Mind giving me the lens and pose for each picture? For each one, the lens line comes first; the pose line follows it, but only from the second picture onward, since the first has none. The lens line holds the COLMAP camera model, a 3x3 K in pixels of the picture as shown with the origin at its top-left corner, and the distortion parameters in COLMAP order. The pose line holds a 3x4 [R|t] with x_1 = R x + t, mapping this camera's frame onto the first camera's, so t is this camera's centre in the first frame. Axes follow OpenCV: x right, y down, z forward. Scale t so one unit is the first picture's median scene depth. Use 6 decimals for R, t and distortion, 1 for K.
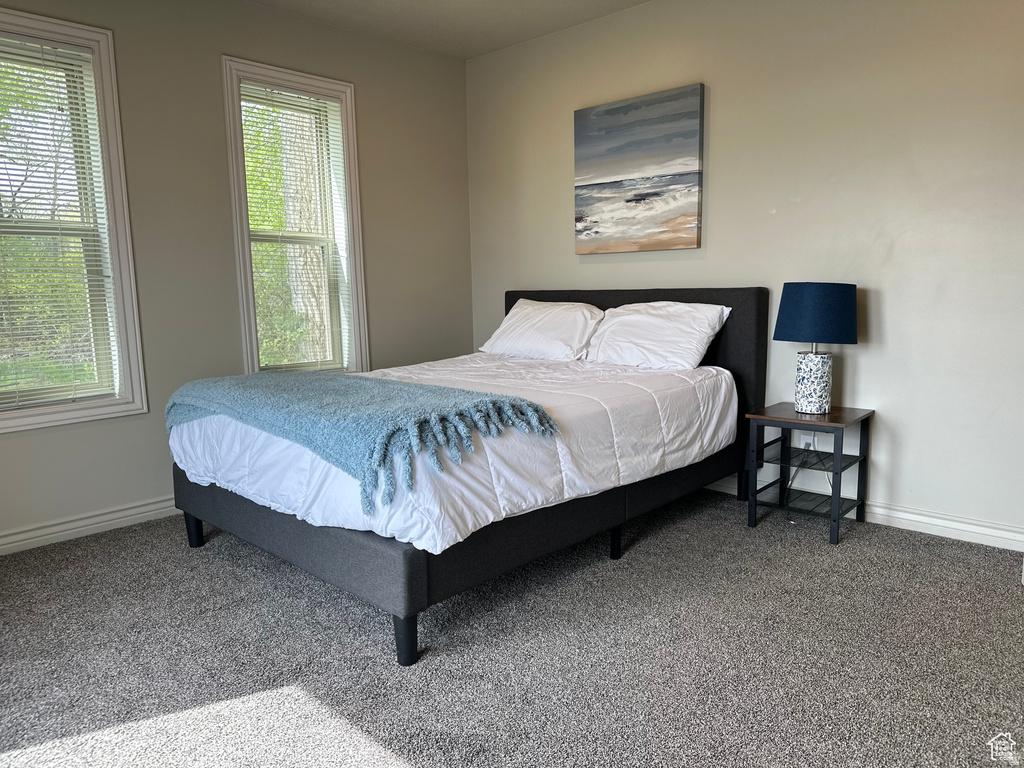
lens RADIAL K [[706.2, 0, 509.3], [0, 706.2, 387.3], [0, 0, 1]] dist [0.090176, -0.124878]
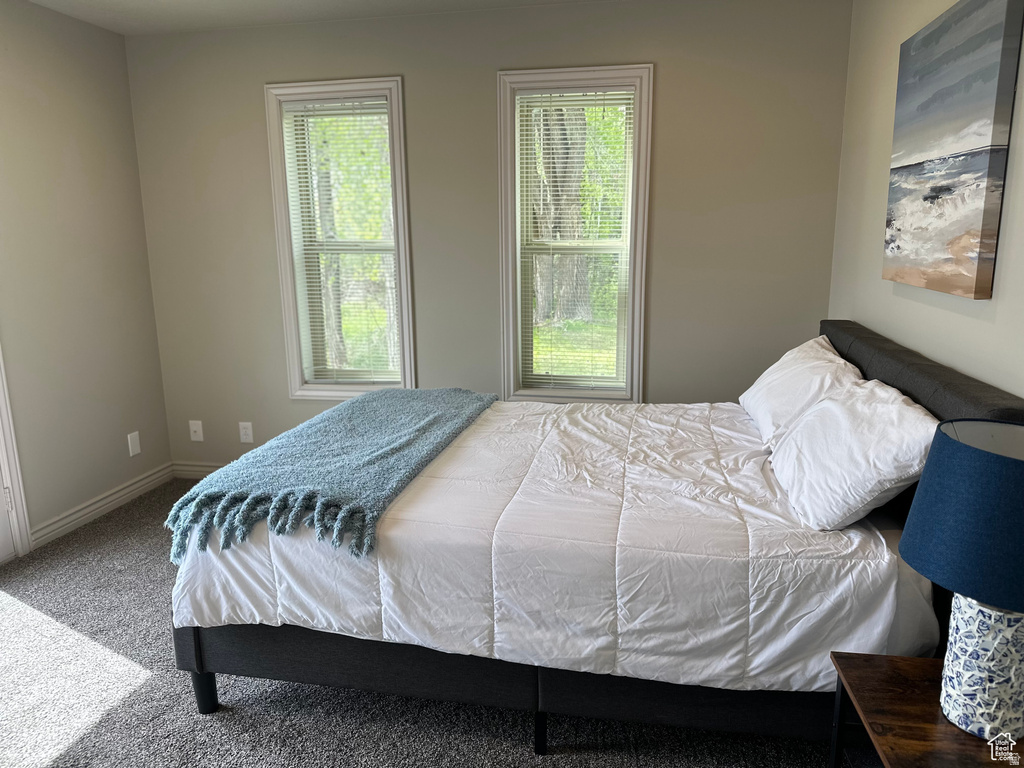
lens RADIAL K [[706.2, 0, 509.3], [0, 706.2, 387.3], [0, 0, 1]] dist [0.090176, -0.124878]
pose [[0.551113, 0.186809, -0.813251, 0.601833], [-0.122789, 0.982164, 0.142399, -0.198638], [0.825347, 0.021380, 0.564221, 0.528645]]
